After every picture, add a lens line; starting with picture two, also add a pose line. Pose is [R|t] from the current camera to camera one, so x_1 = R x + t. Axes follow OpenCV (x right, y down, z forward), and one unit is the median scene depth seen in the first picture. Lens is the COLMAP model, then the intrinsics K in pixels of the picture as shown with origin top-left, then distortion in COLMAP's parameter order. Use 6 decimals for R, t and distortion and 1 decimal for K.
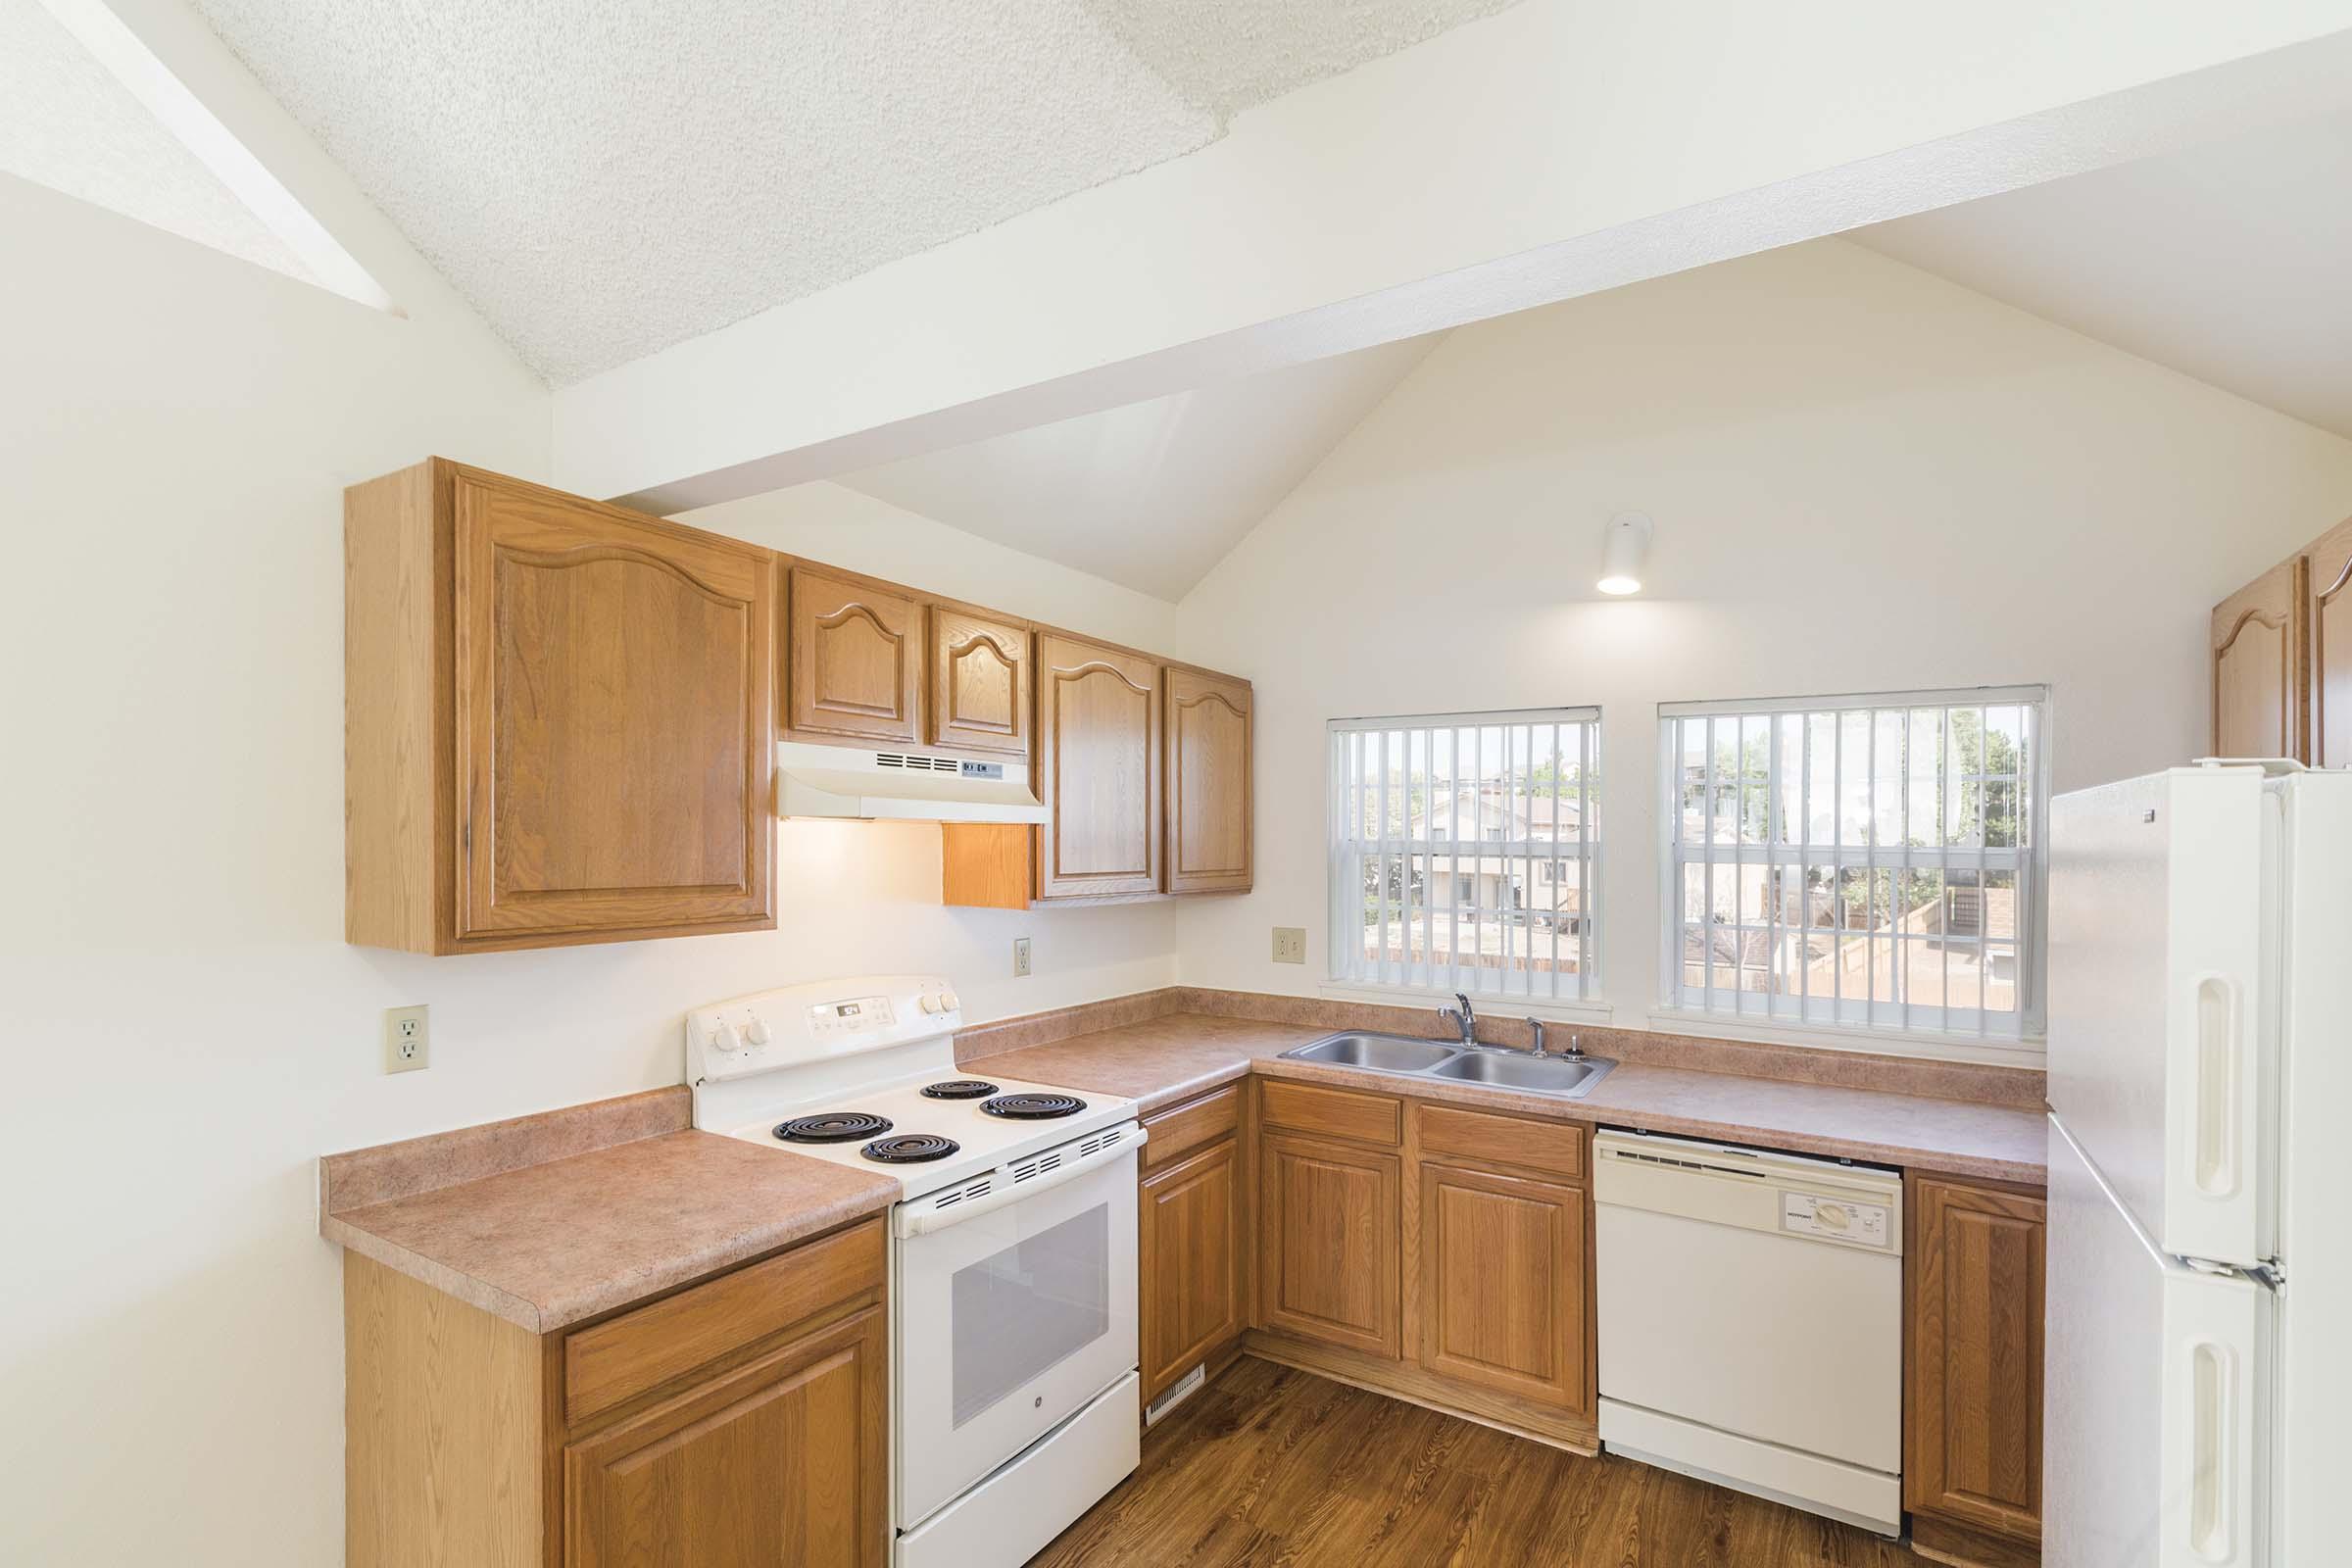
lens RADIAL K [[1075.0, 0, 1086.6], [0, 1075.0, 825.0], [0, 0, 1]] dist [0.001073, -0.000668]
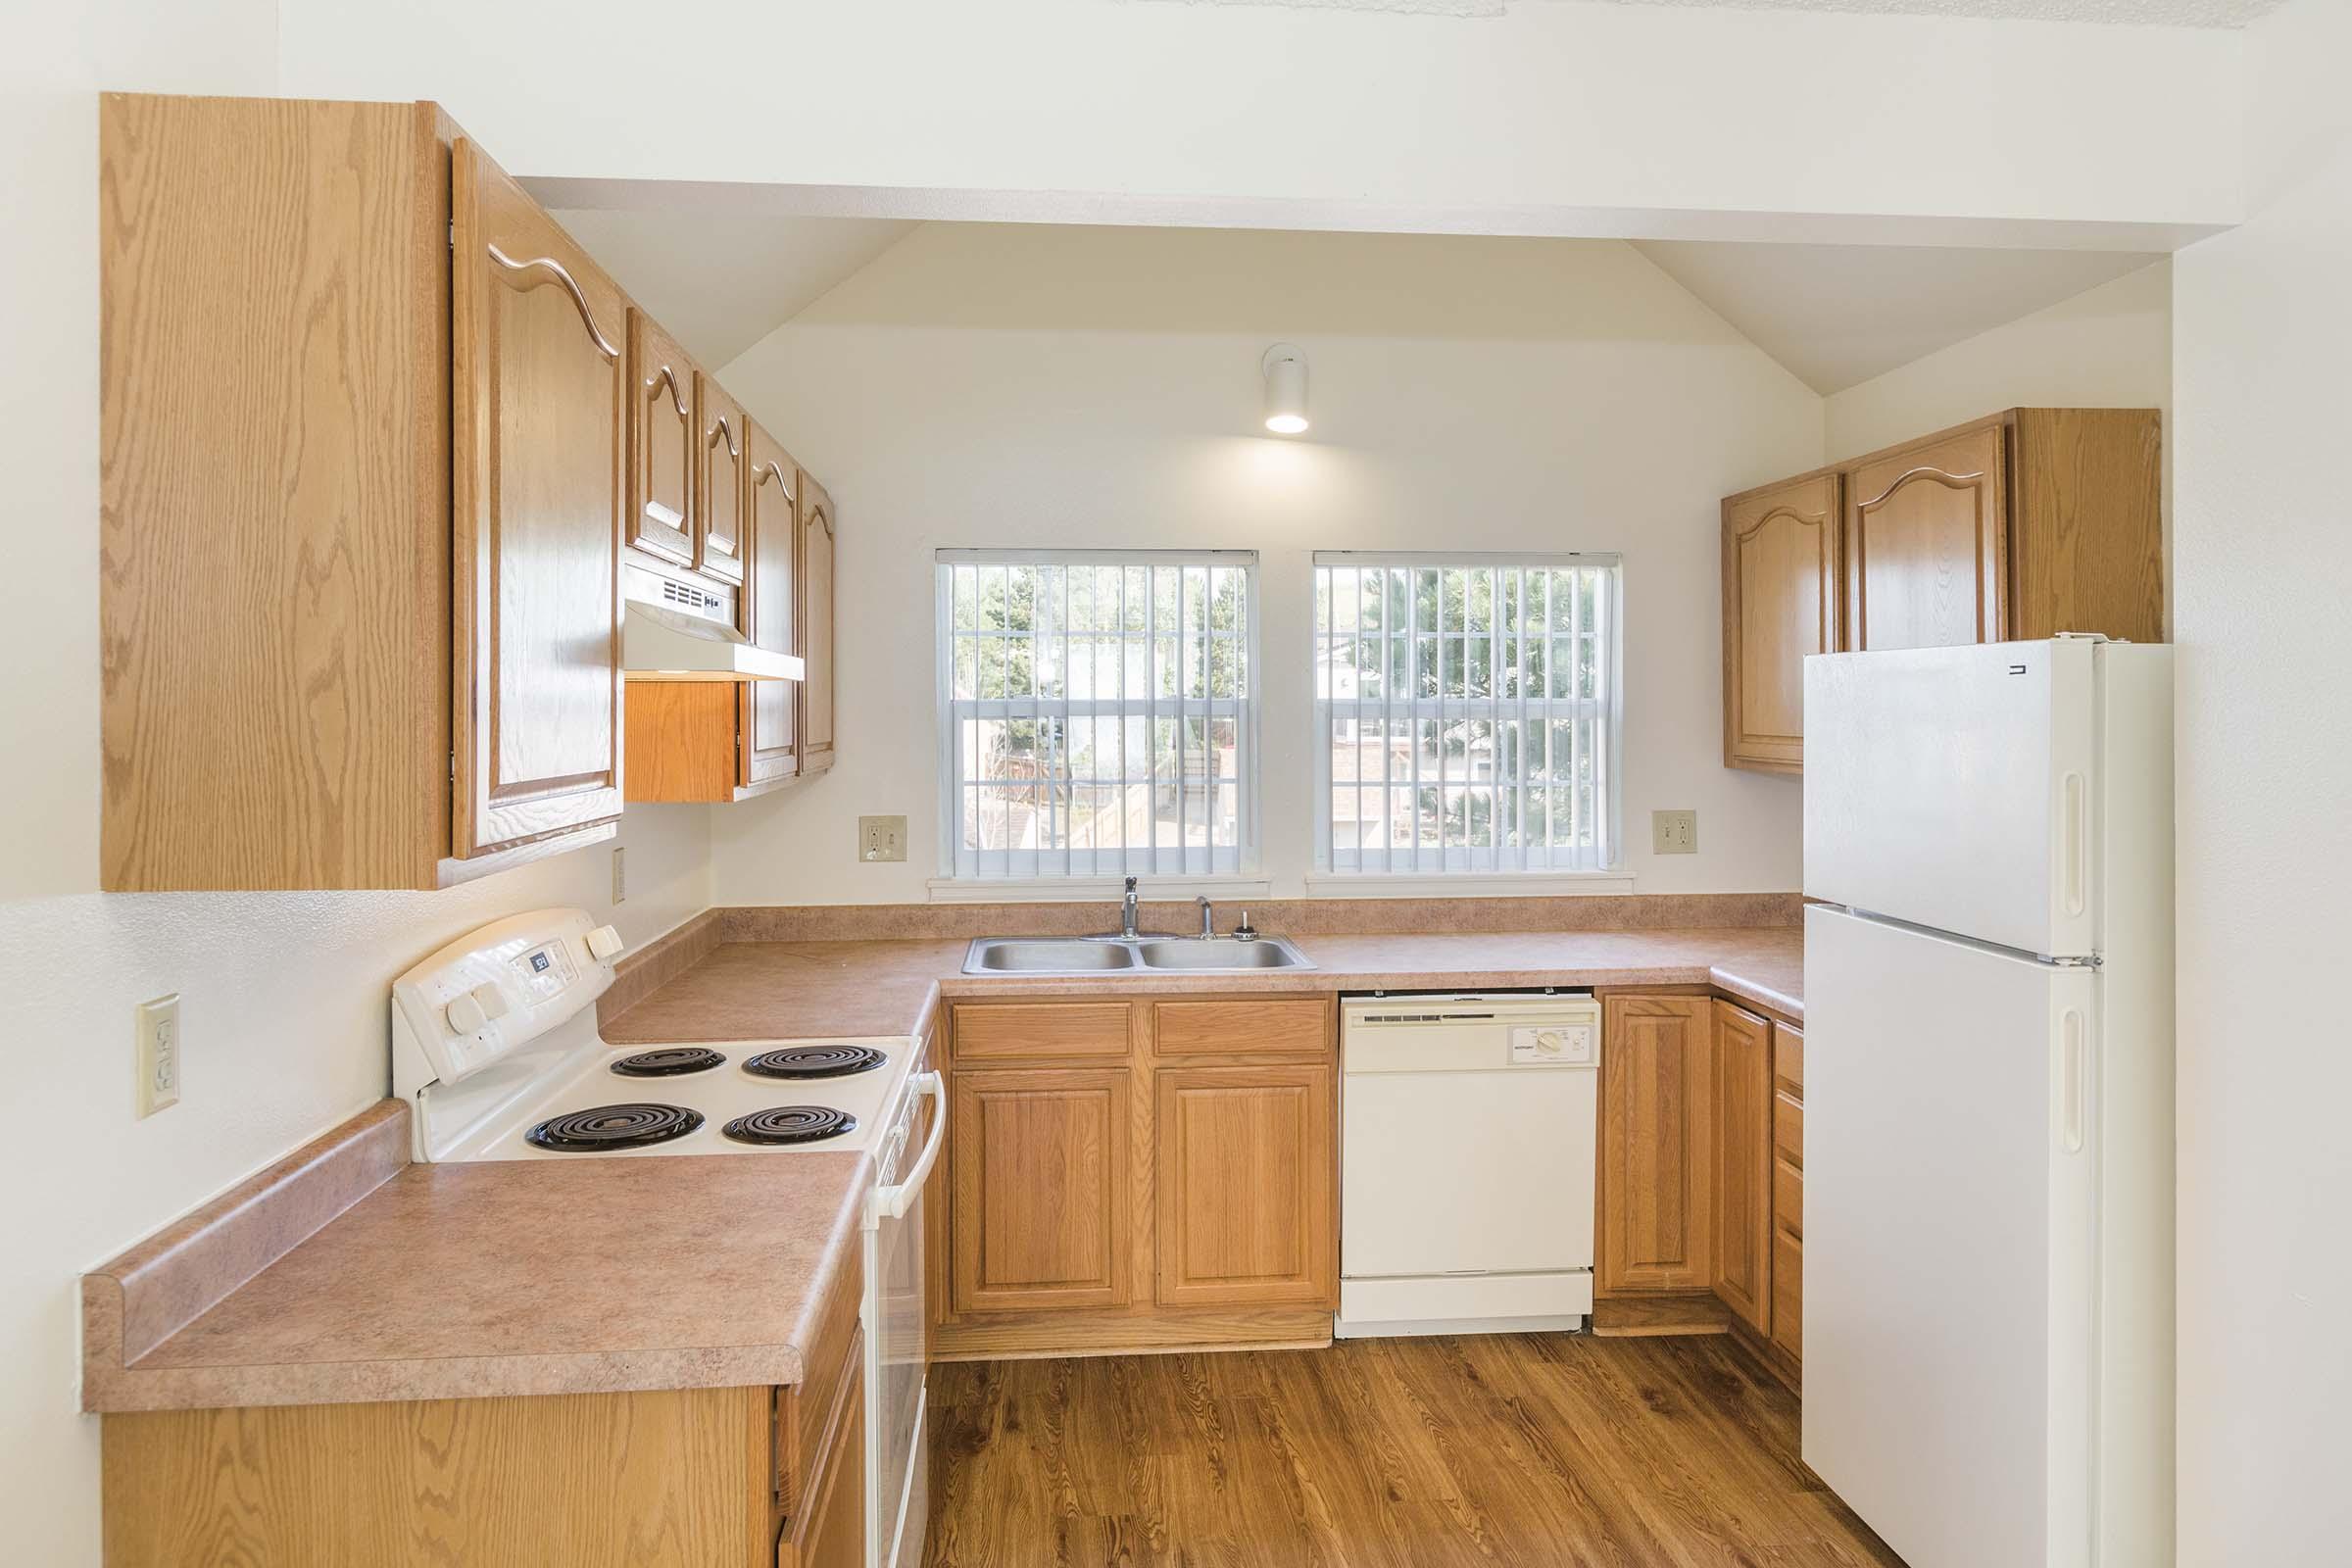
lens RADIAL K [[1528.0, 0, 1175.9], [0, 1528.0, 673.6], [0, 0, 1]] dist [0.000970, -0.002210]
pose [[0.792580, -0.000880, 0.609767, -0.463122], [0.004794, 0.999977, -0.004787, 0.000313], [-0.609749, 0.006717, 0.792566, 0.011382]]
